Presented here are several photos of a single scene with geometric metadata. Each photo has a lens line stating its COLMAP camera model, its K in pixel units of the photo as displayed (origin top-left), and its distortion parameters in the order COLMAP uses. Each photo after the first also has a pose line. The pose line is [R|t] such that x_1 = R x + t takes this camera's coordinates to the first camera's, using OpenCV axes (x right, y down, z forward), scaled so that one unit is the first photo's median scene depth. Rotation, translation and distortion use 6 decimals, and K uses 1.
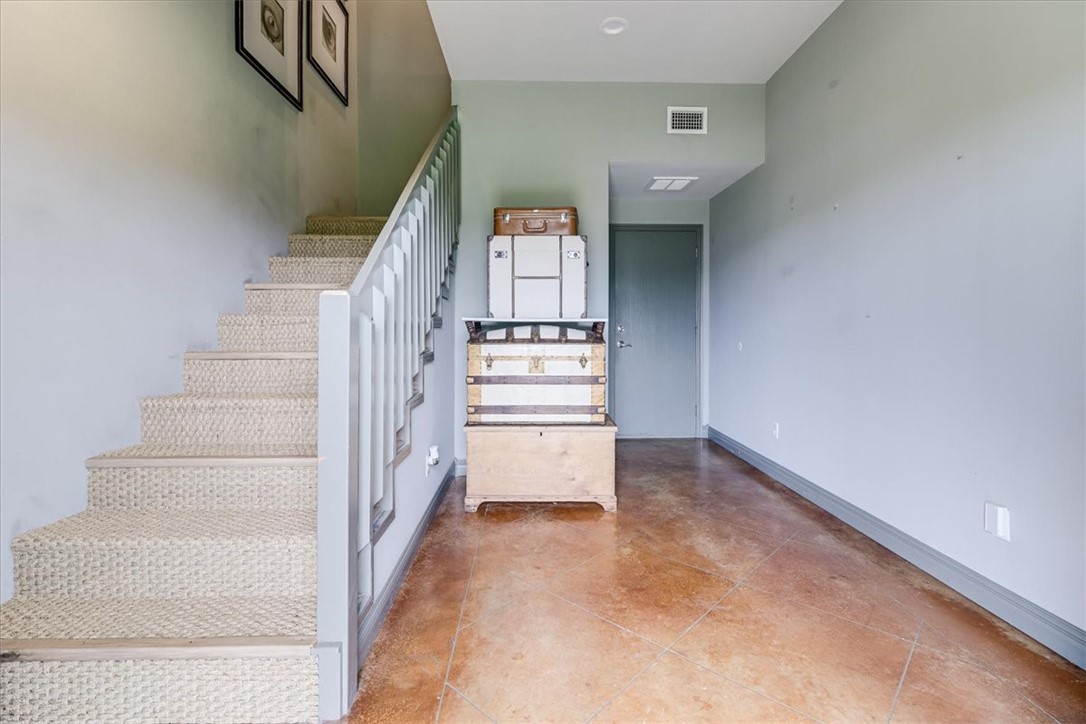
lens RADIAL K [[486.2, 0, 543.0], [0, 486.2, 362.0], [0, 0, 1]] dist [-0.000692, -0.000181]
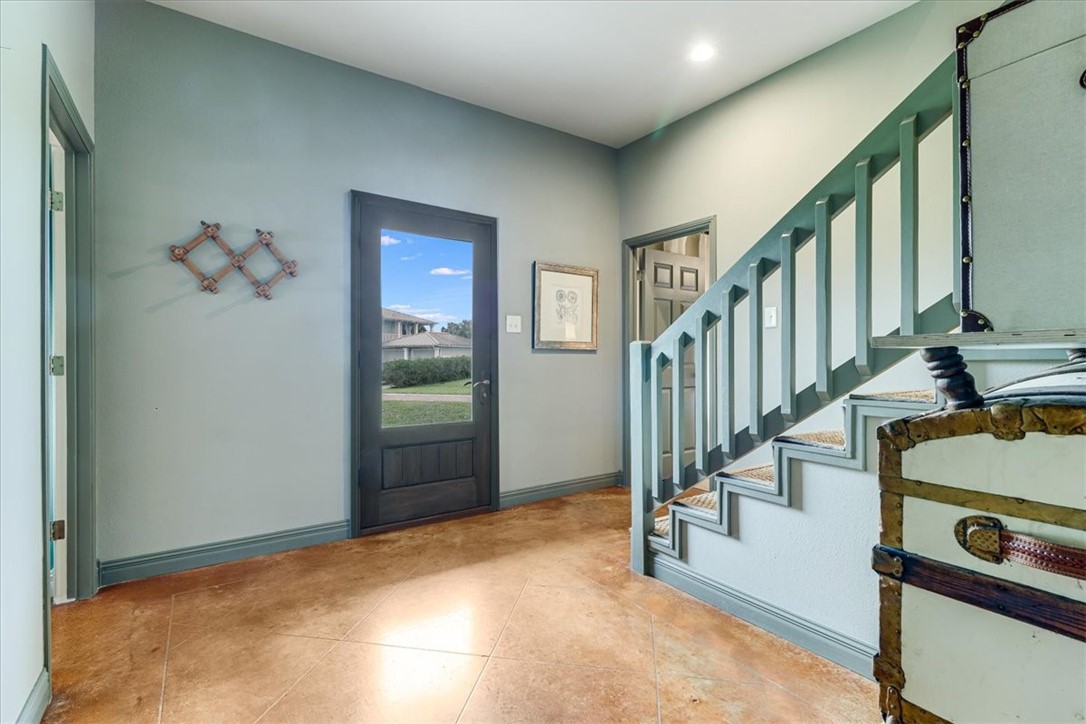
lens RADIAL K [[502.5, 0, 543.0], [0, 502.5, 362.0], [0, 0, 1]] dist [-0.001091, -0.000425]
pose [[-0.850049, 0.000774, -0.526704, 0.642147], [-0.019332, 0.999279, 0.032670, -0.094640], [0.526349, 0.037953, -0.849421, 1.722336]]
